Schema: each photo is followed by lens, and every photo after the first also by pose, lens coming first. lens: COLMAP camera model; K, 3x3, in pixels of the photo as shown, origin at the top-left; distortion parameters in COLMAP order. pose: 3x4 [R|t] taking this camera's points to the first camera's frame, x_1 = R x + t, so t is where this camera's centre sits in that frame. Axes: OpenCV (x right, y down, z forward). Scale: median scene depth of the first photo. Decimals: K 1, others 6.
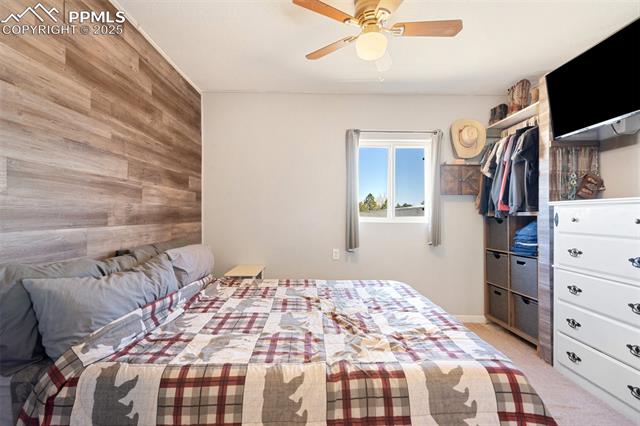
lens RADIAL K [[293.4, 0, 335.1], [0, 293.4, 212.2], [0, 0, 1]] dist [-0.002675, 0.001094]
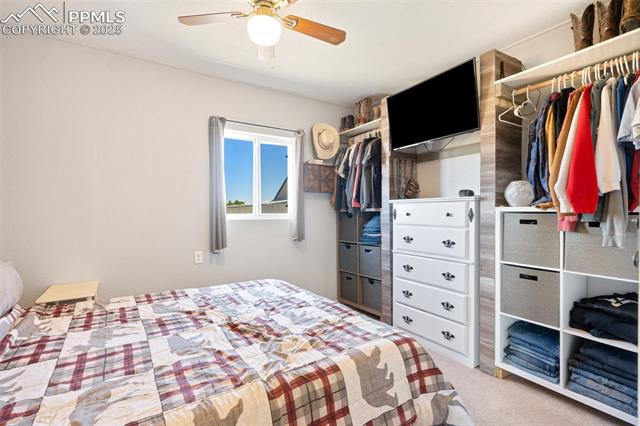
lens RADIAL K [[293.4, 0, 321.5], [0, 293.4, 213.3], [0, 0, 1]] dist [-0.002675, 0.001094]
pose [[0.855745, -0.011291, 0.517275, -0.176936], [0.004149, 0.999879, 0.014961, 0.001208], [-0.517381, -0.010656, 0.855689, 0.086746]]
